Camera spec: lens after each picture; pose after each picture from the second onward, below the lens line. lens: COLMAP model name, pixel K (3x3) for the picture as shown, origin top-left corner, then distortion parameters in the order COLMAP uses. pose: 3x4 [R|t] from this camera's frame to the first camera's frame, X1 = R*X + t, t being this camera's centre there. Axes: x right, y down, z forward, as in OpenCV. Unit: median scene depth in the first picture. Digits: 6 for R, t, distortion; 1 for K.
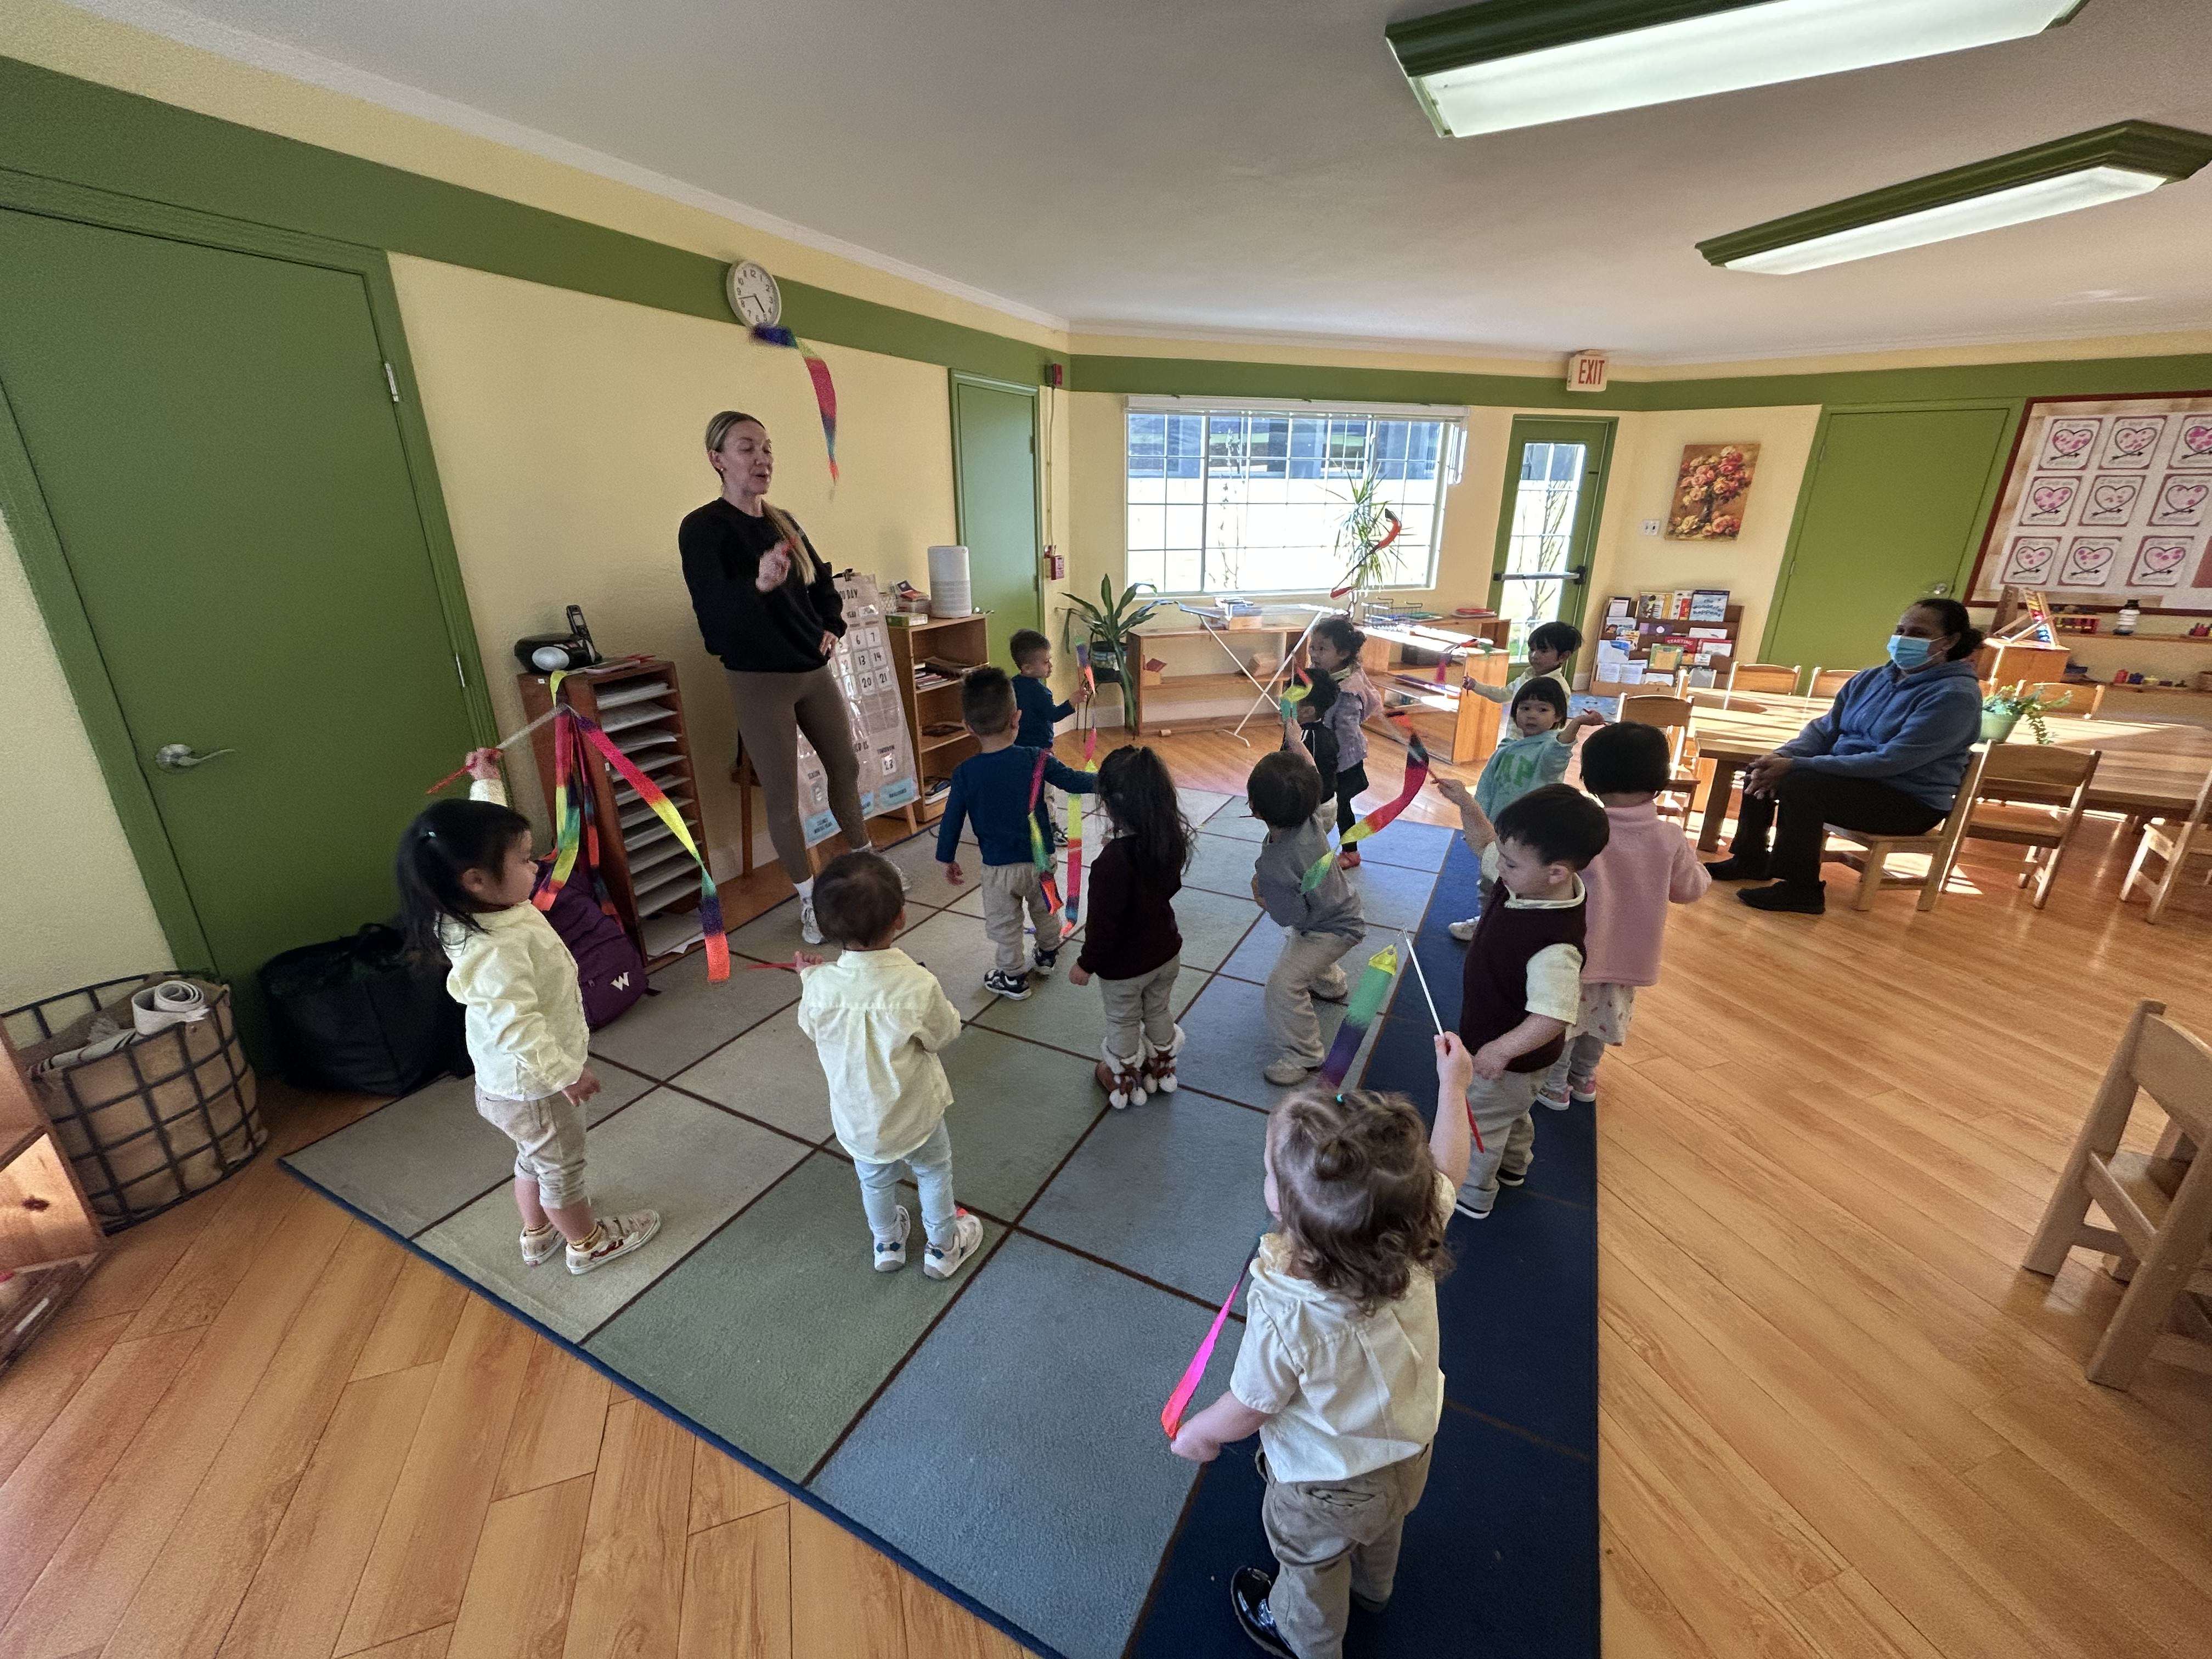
lens RADIAL K [[901.2, 0, 1106.0], [0, 901.2, 829.5], [0, 0, 1]] dist [0.001102, 0.000216]
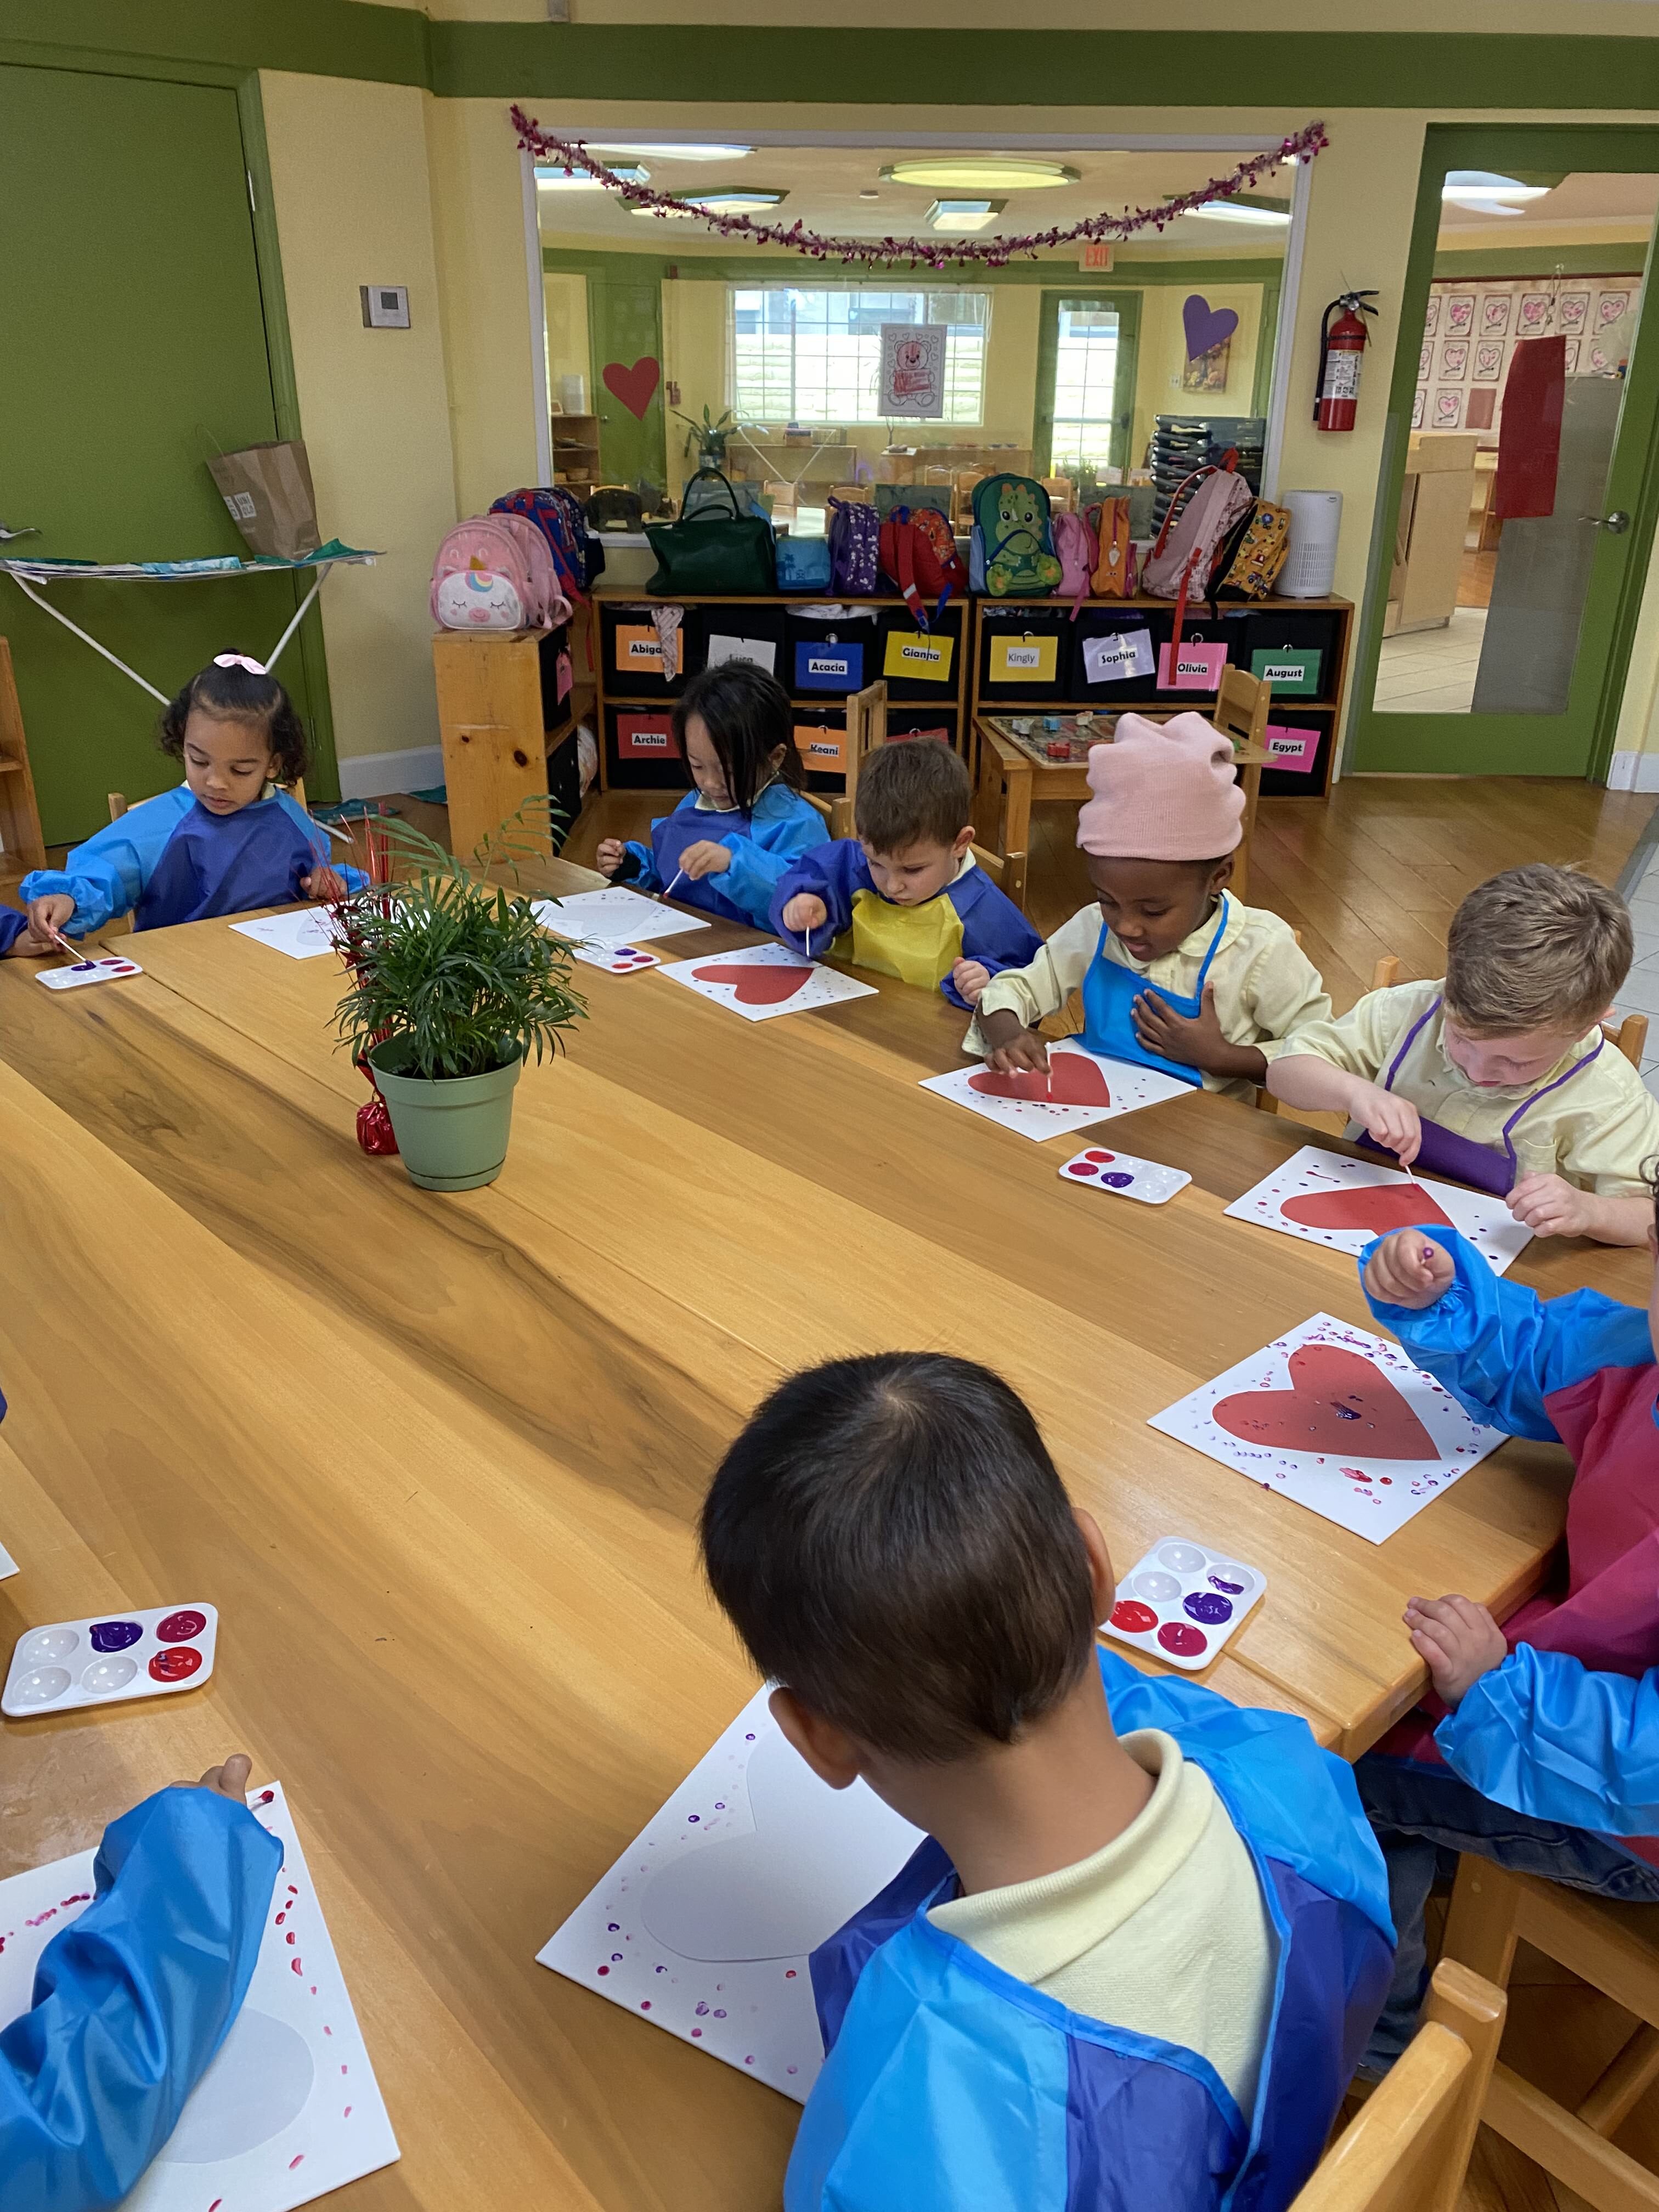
lens RADIAL K [[1676.0, 0, 829.5], [0, 1676.0, 1106.0], [0, 0, 1]] dist [-0.001343, -0.001924]
pose [[0.956129, 0.133138, -0.260943, 0.908702], [-0.115913, 0.990000, 0.080397, 0.532468], [0.269037, -0.046623, 0.962001, -1.418877]]
